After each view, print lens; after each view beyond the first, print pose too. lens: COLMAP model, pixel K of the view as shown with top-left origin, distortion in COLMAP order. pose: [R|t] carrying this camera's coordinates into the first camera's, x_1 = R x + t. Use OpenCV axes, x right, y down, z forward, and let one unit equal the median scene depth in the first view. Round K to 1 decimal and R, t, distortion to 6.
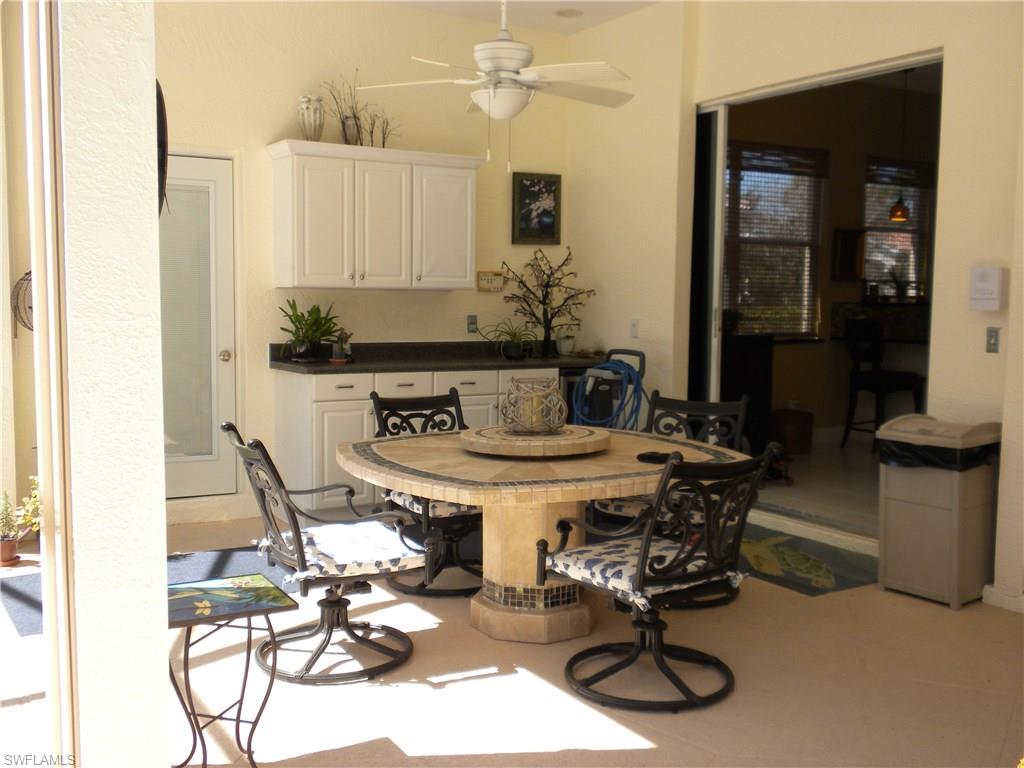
lens RADIAL K [[1051.0, 0, 511.3], [0, 1051.0, 386.3], [0, 0, 1]] dist [0.020591, 0.000000]
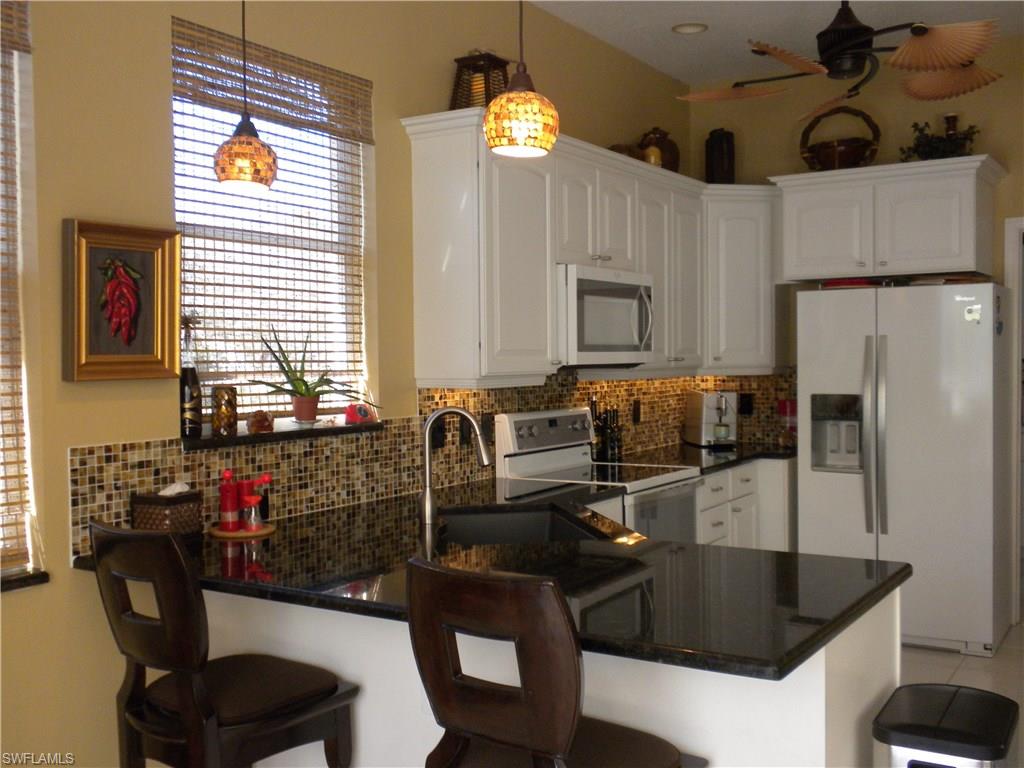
lens RADIAL K [[1051.0, 0, 511.8], [0, 1051.0, 383.0], [0, 0, 1]] dist [0.020591, 0.000000]
pose [[0.896971, -0.034195, 0.440765, 0.282557], [0.063232, 0.996677, -0.051356, -0.074960], [-0.437544, 0.073935, 0.896152, 0.653929]]
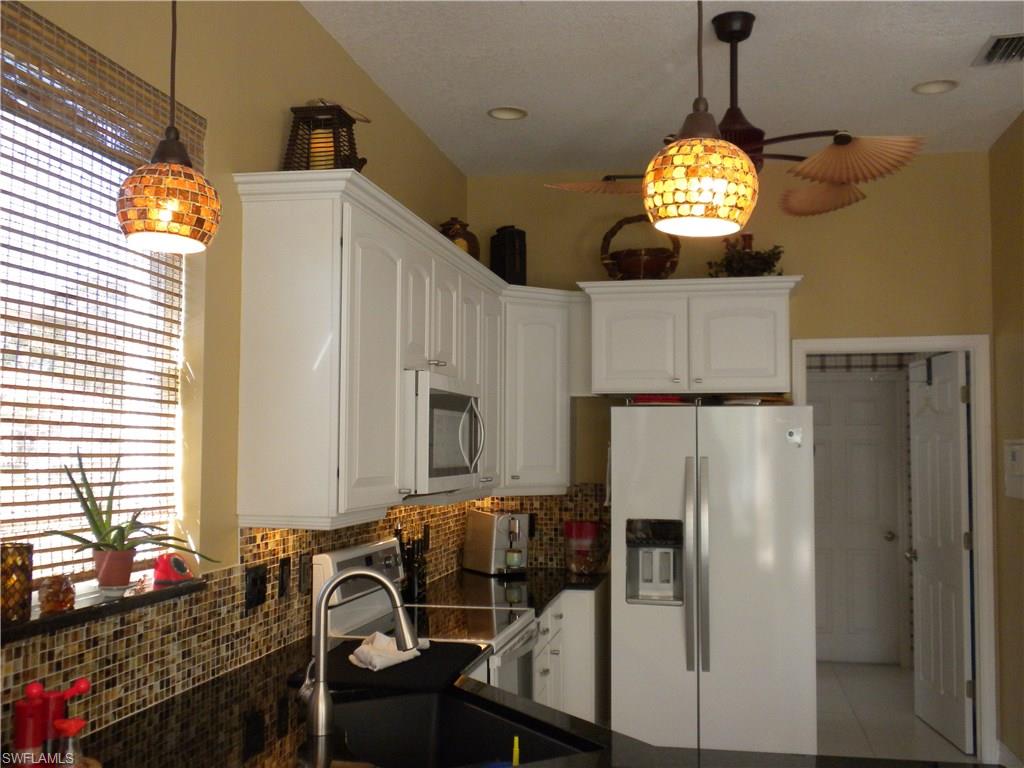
lens RADIAL K [[1051.0, 0, 509.5], [0, 1051.0, 391.9], [0, 0, 1]] dist [0.020591, 0.000000]
pose [[0.682636, 0.029698, 0.730155, 0.255134], [0.070869, 0.991774, -0.106596, -0.099744], [-0.727314, 0.124512, 0.674915, 0.780228]]
